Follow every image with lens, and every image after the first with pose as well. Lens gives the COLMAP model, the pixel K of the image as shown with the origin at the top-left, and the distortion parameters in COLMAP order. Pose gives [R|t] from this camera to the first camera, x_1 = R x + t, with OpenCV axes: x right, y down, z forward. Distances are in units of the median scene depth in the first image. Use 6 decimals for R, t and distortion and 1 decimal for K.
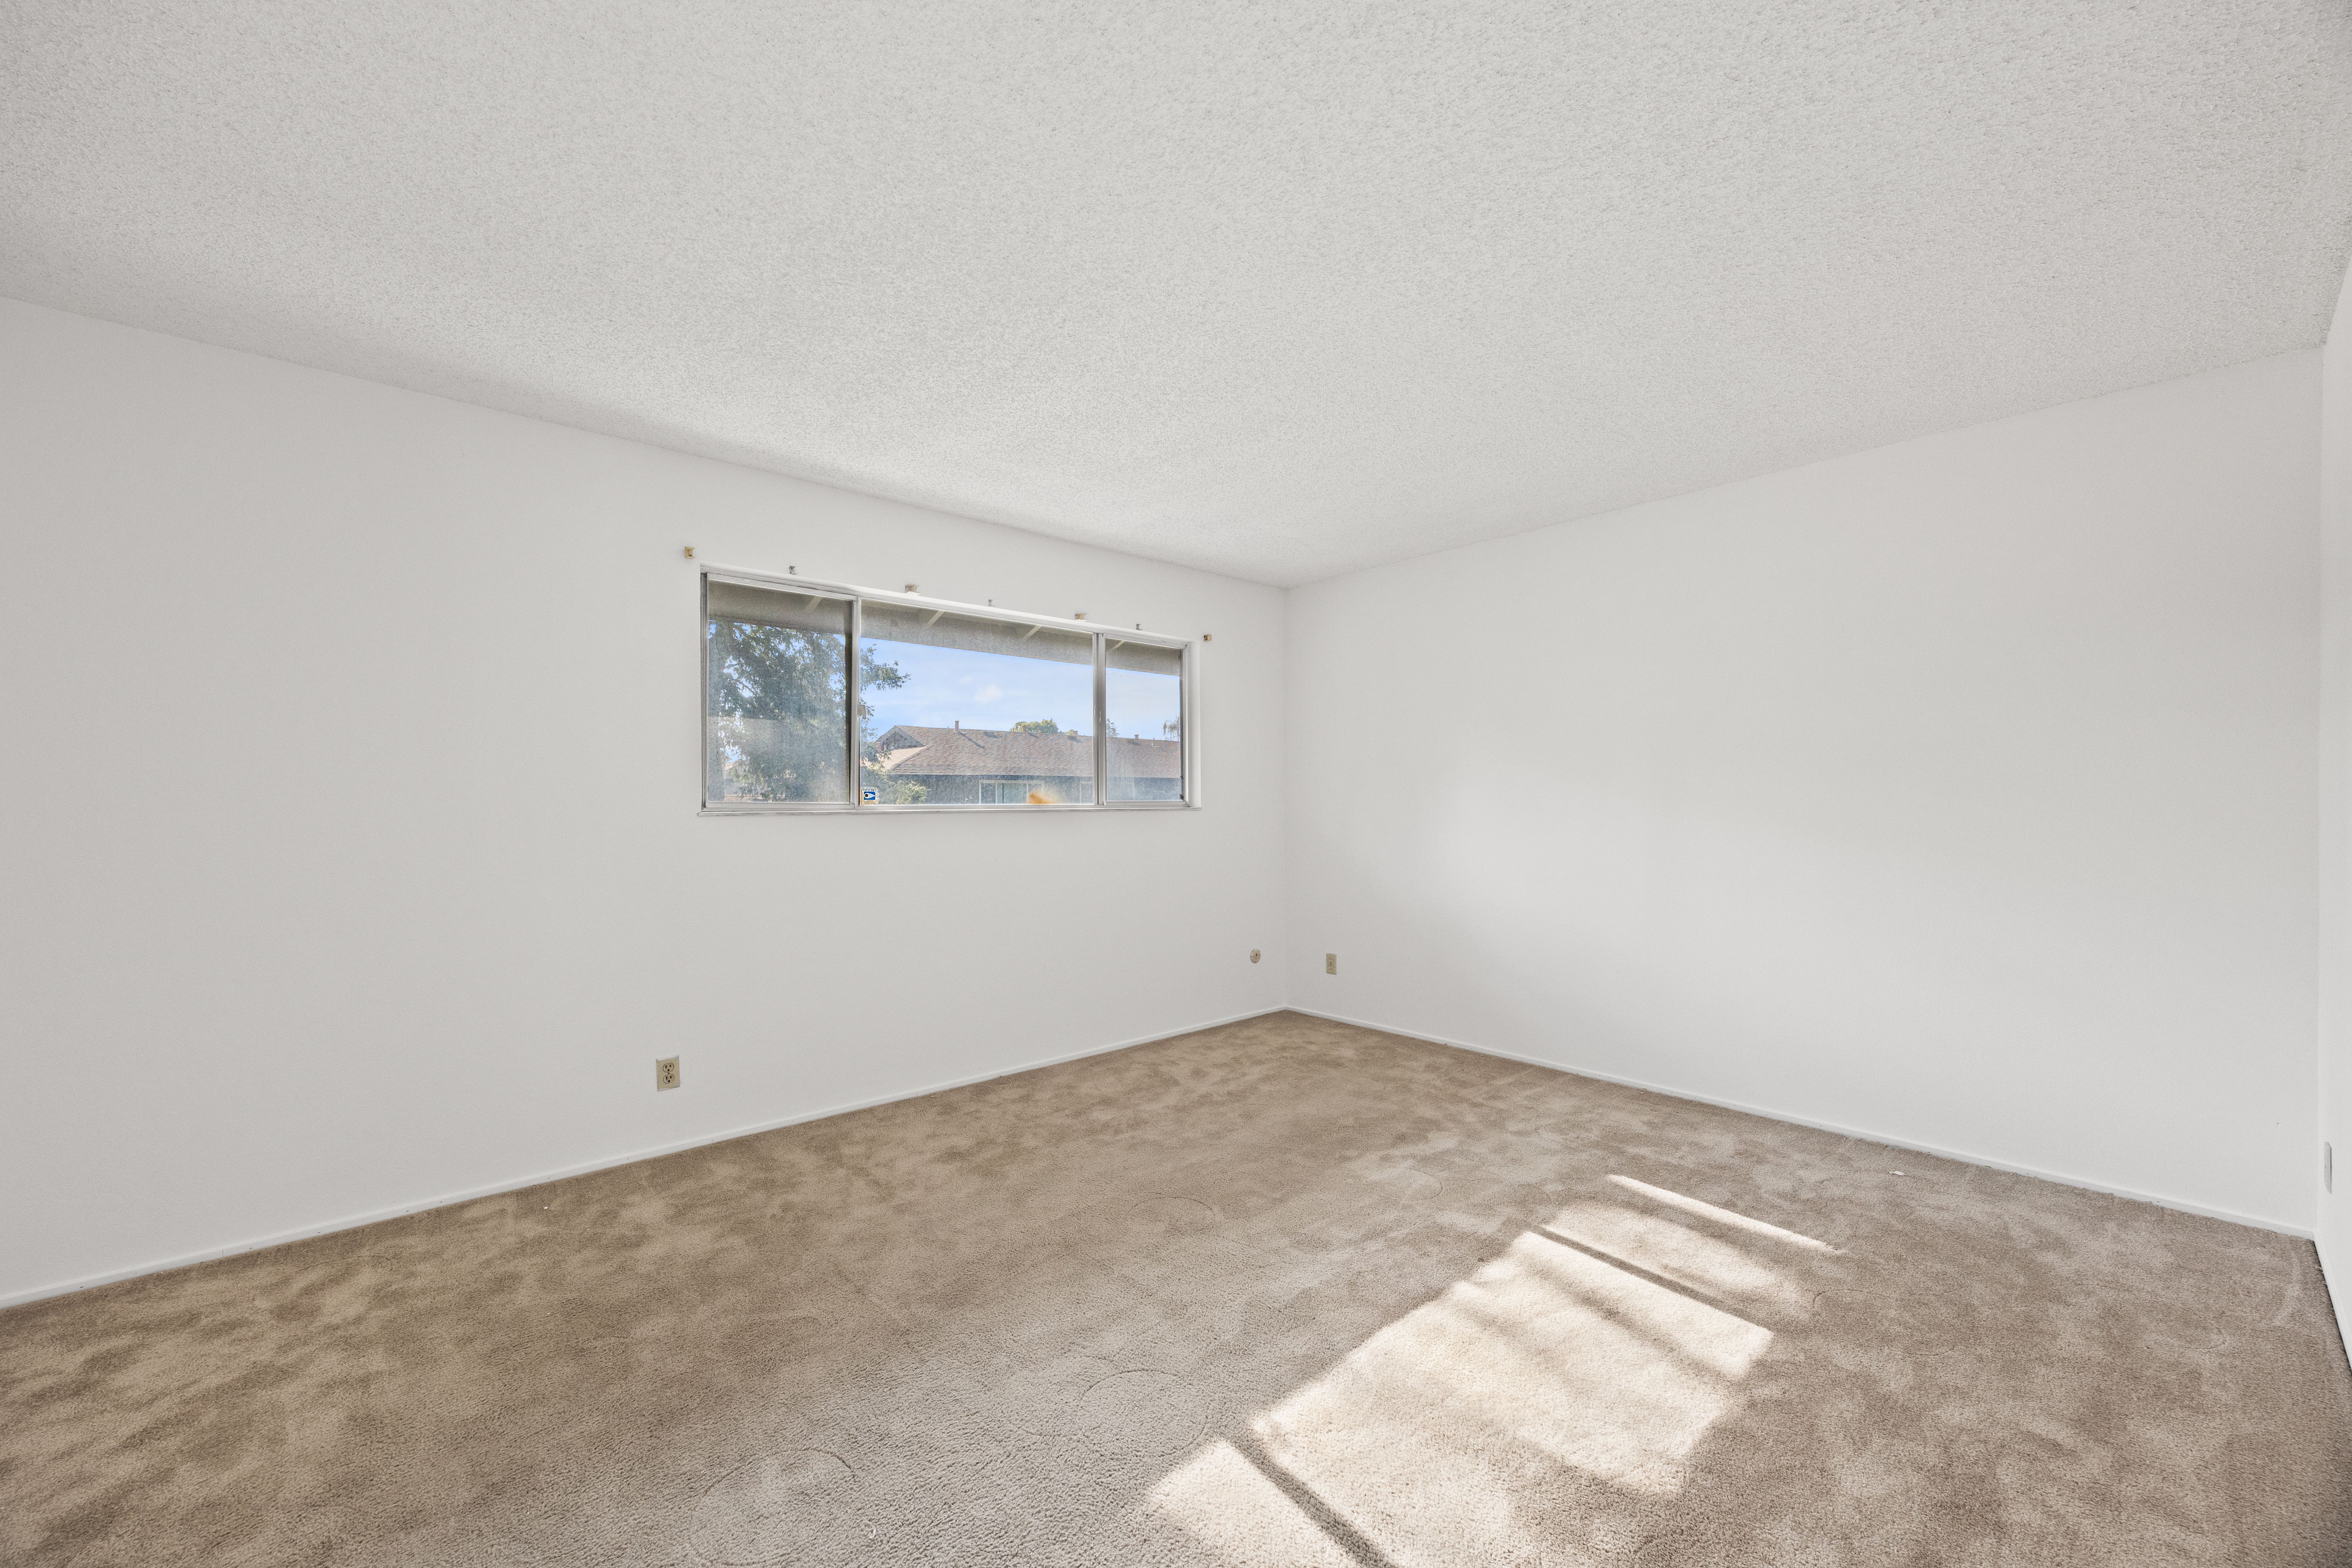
lens RADIAL K [[896.3, 0, 1173.1], [0, 896.3, 804.6], [0, 0, 1]] dist [-0.000448, 0.000498]
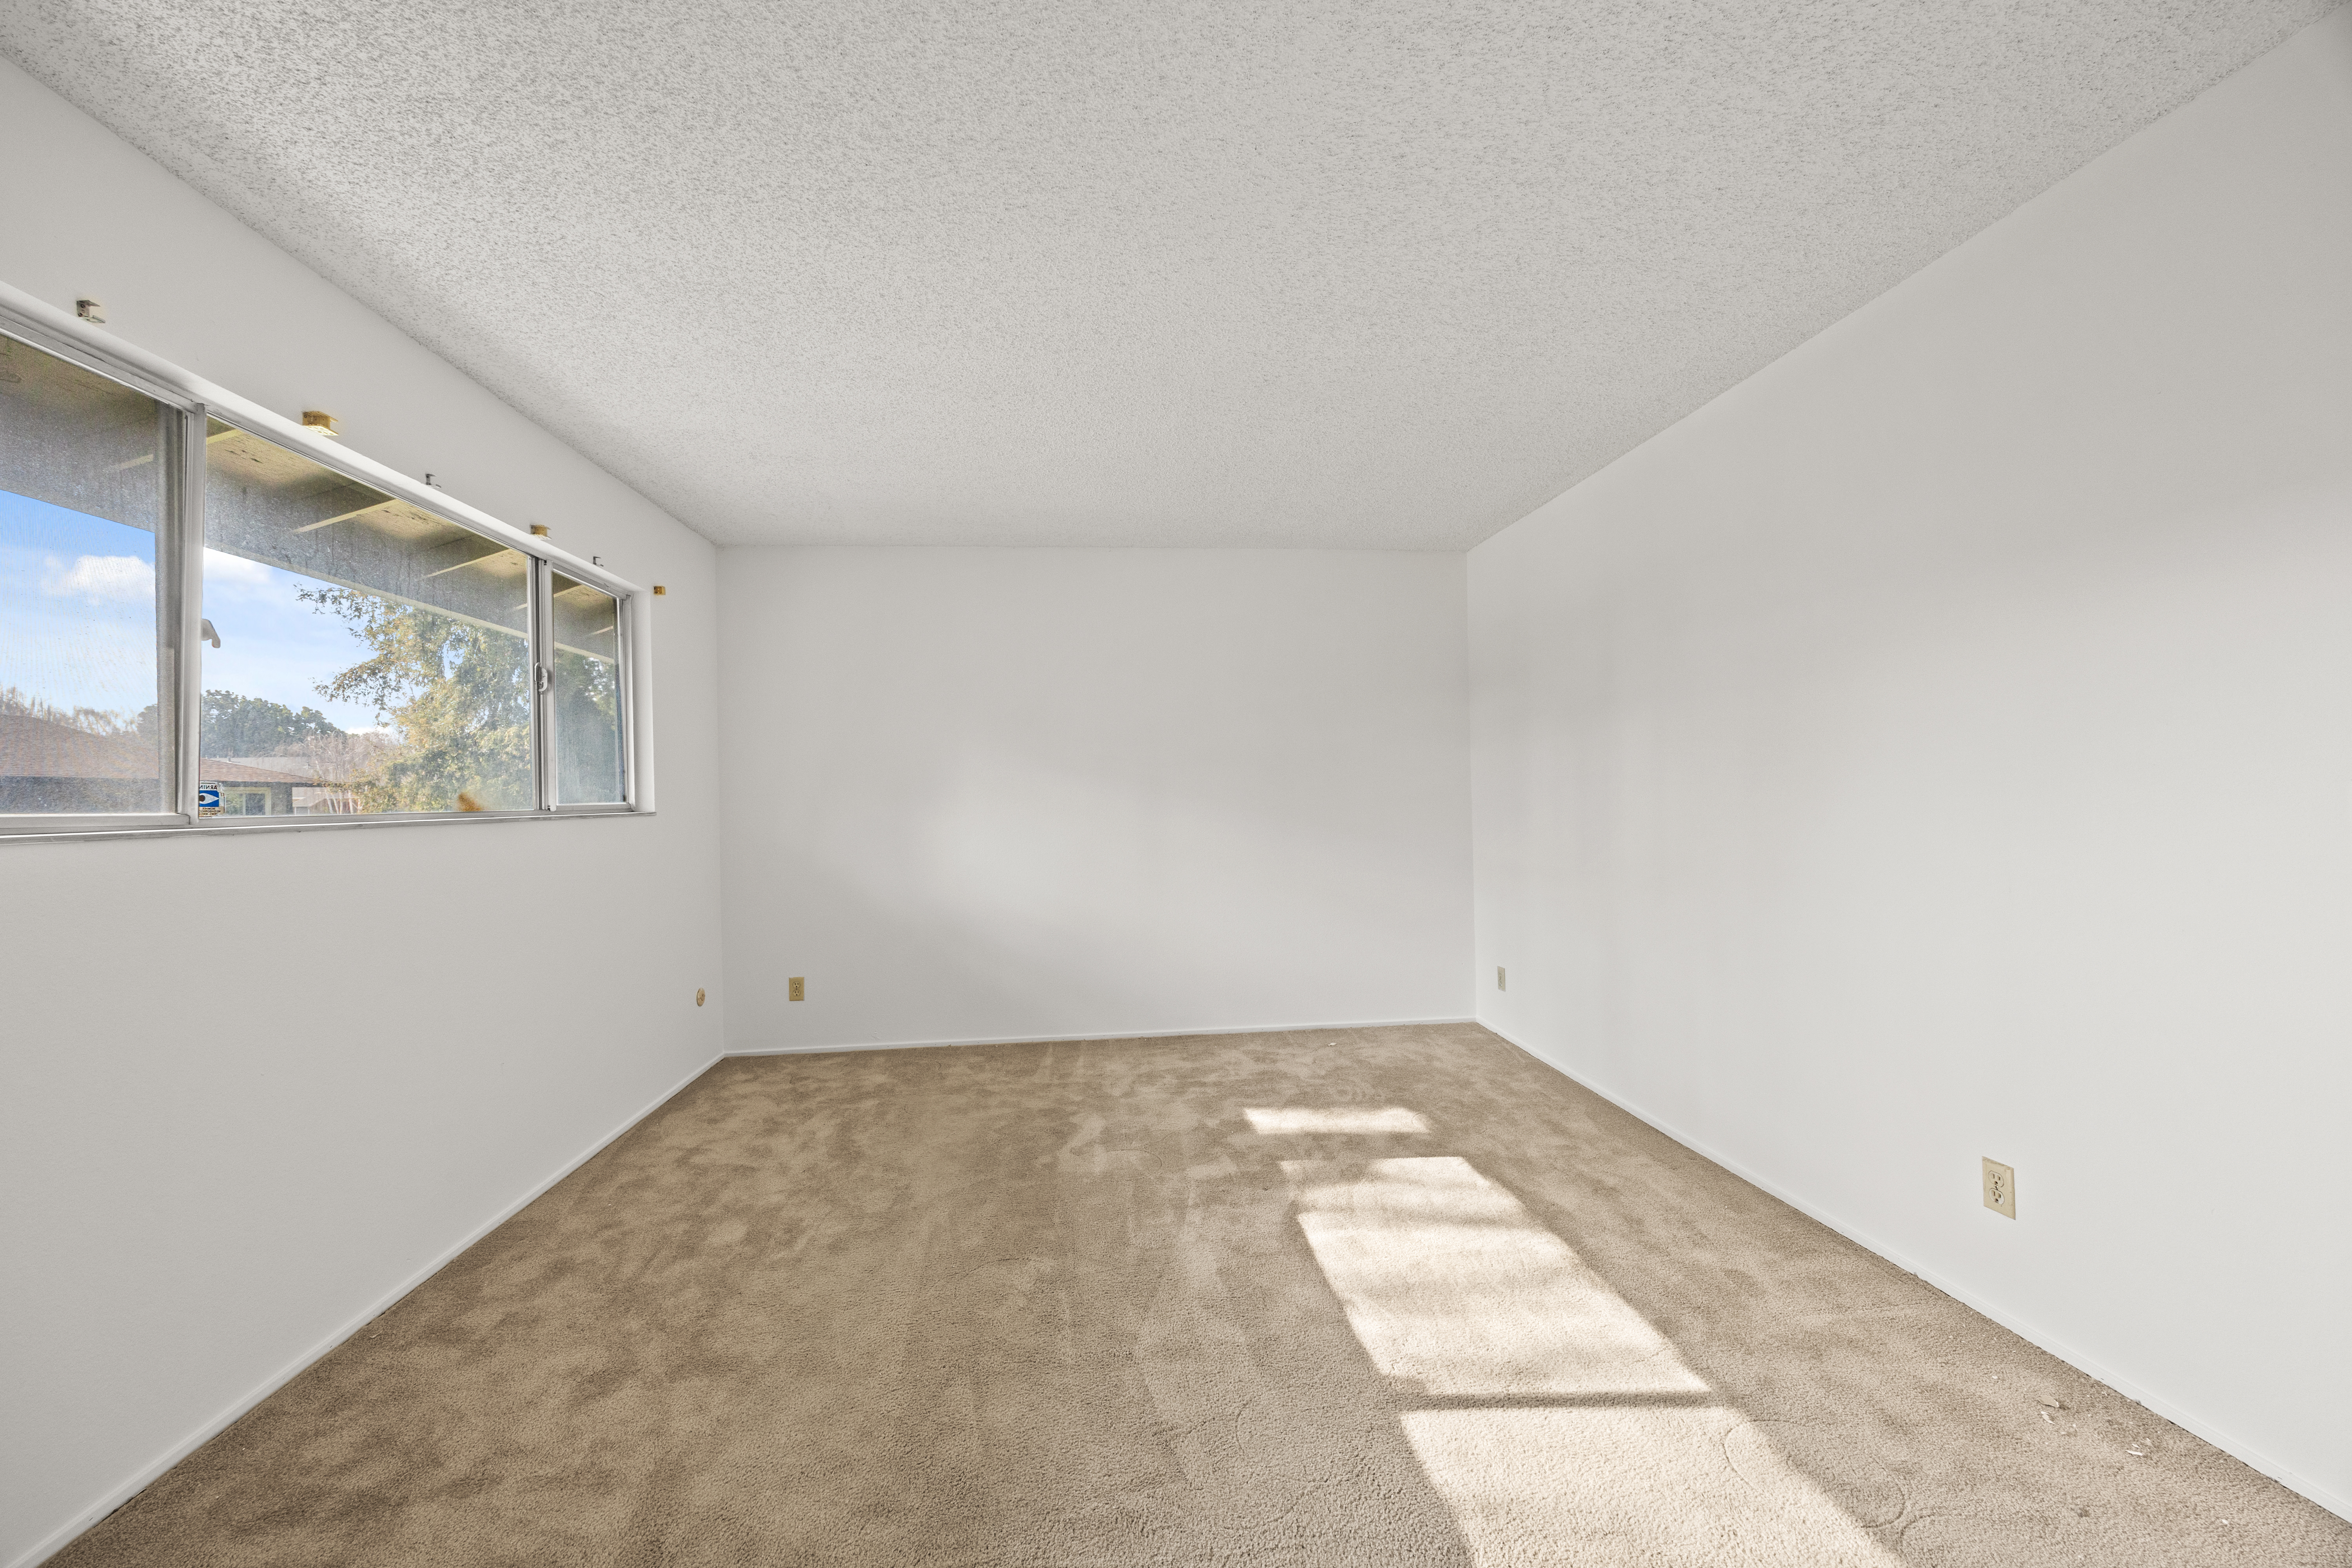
lens RADIAL K [[895.6, 0, 1176.9], [0, 895.6, 790.6], [0, 0, 1]] dist [-0.002375, 0.000166]
pose [[0.581968, -0.002651, 0.813207, -0.481110], [0.016469, 0.999828, -0.008527, -0.001993], [-0.813045, 0.018355, 0.581912, 0.291804]]
